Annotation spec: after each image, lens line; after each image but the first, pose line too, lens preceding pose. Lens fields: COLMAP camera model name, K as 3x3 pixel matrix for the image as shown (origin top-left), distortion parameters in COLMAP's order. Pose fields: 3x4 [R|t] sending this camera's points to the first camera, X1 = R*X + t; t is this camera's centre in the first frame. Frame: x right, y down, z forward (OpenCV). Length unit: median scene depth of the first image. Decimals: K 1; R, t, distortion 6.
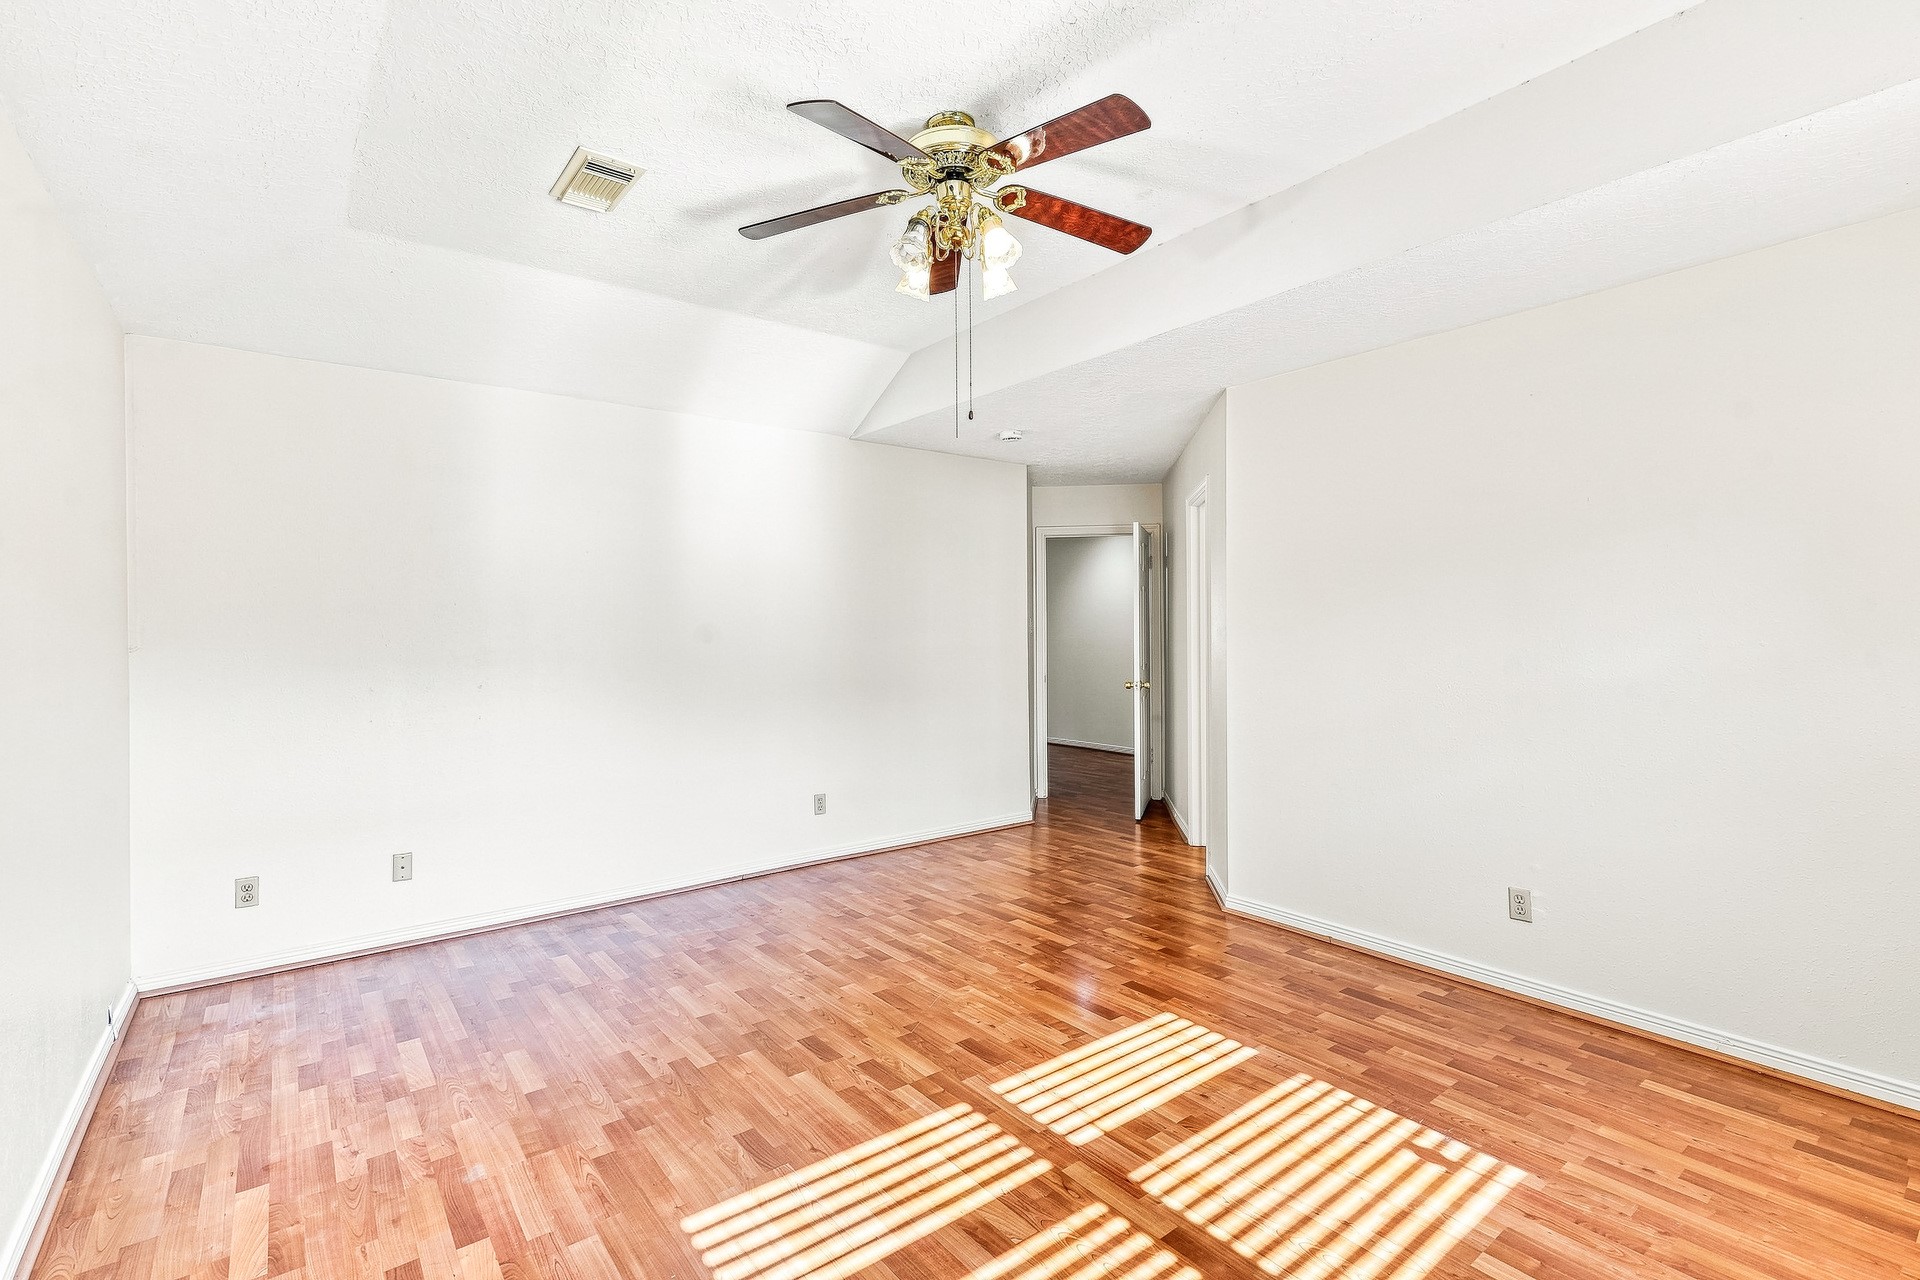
lens RADIAL K [[879.2, 0, 971.4], [0, 879.2, 641.7], [0, 0, 1]] dist [0.002523, 0.000695]
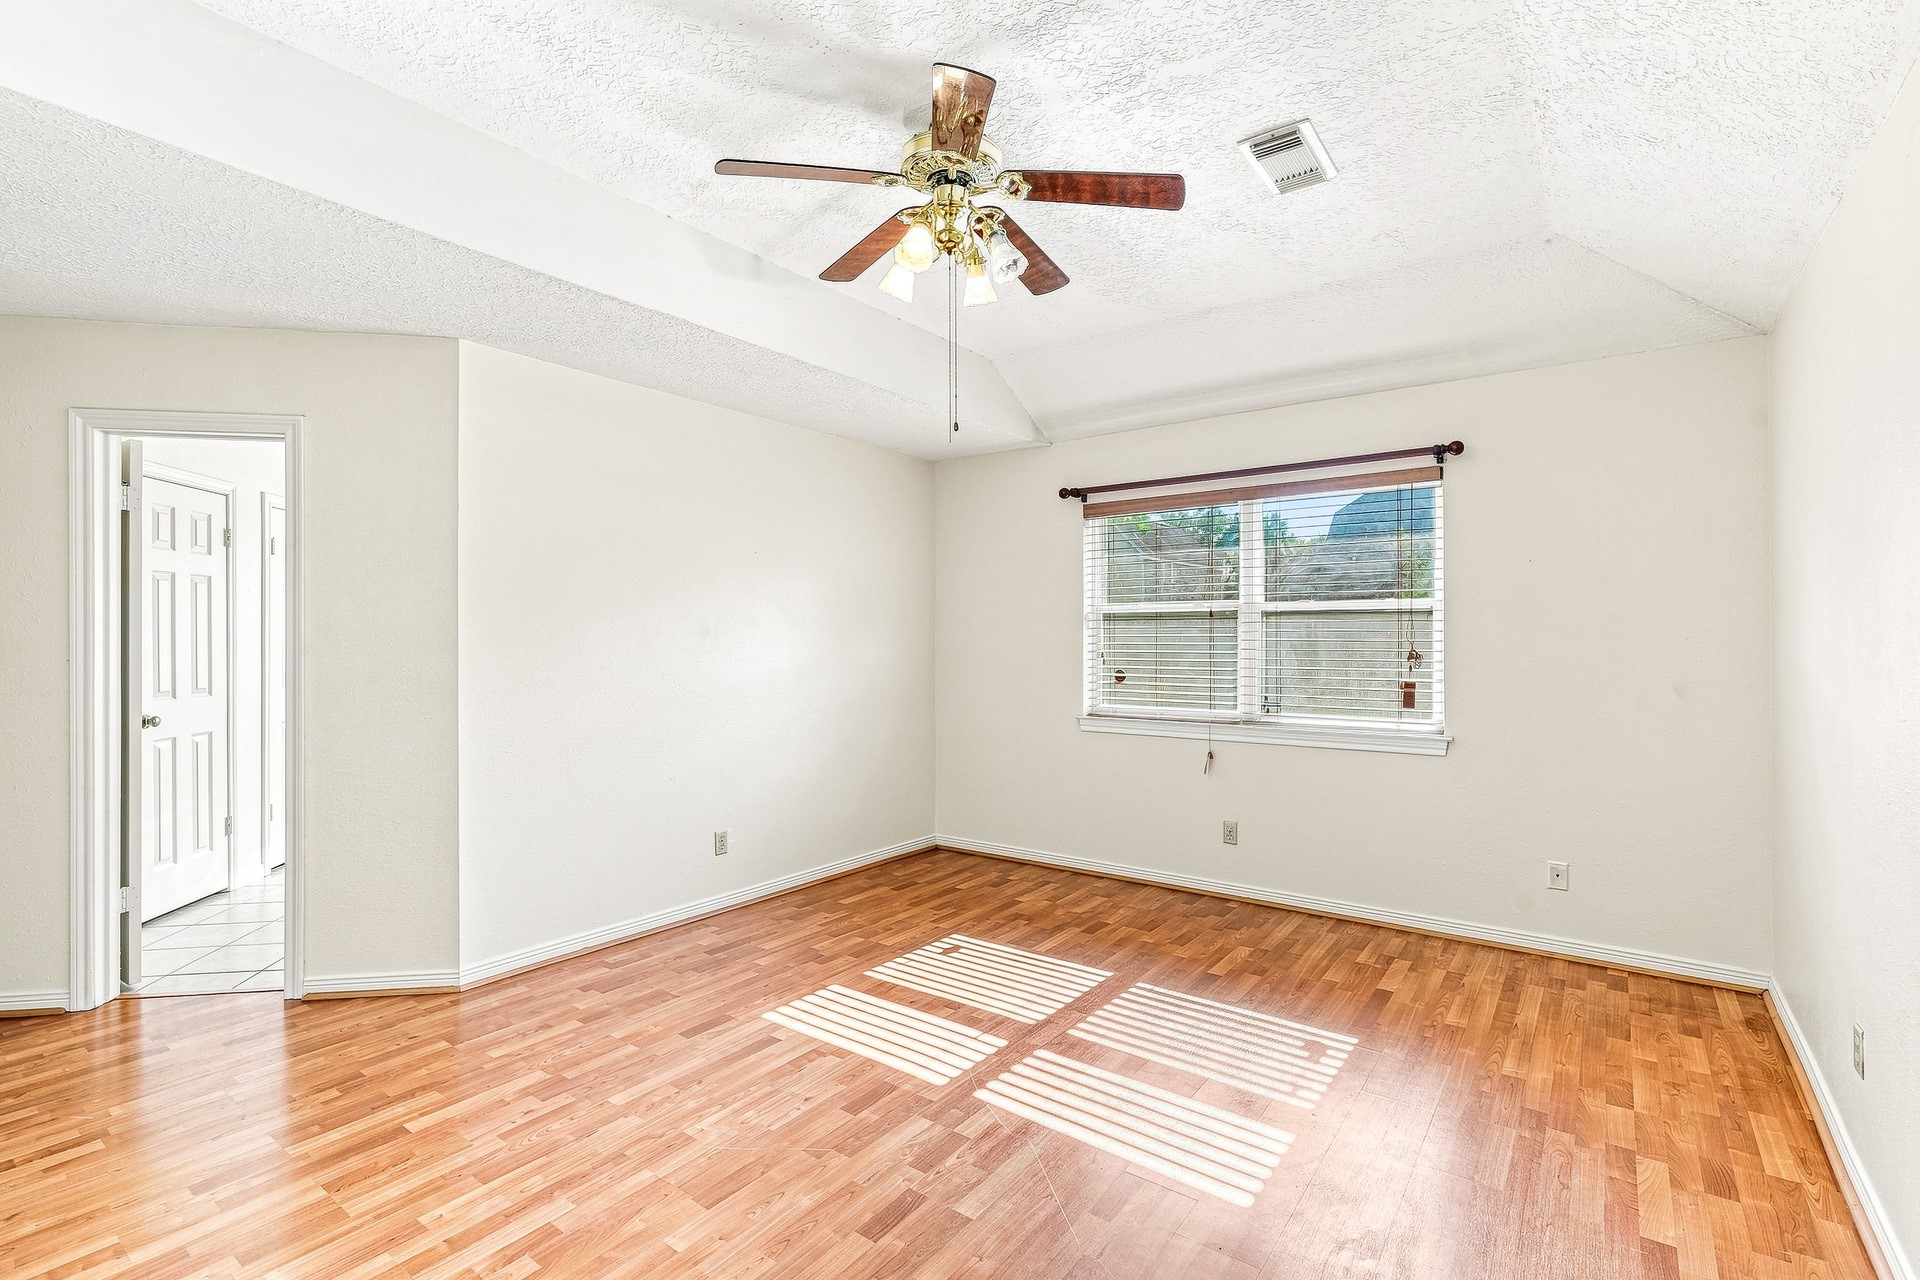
lens RADIAL K [[879.2, 0, 955.7], [0, 879.2, 635.0], [0, 0, 1]] dist [0.002523, 0.000695]
pose [[-0.263374, 0.012267, 0.964616, -0.866118], [0.013328, 0.999870, -0.009077, -0.004852], [-0.964602, 0.010466, -0.263503, 1.108379]]
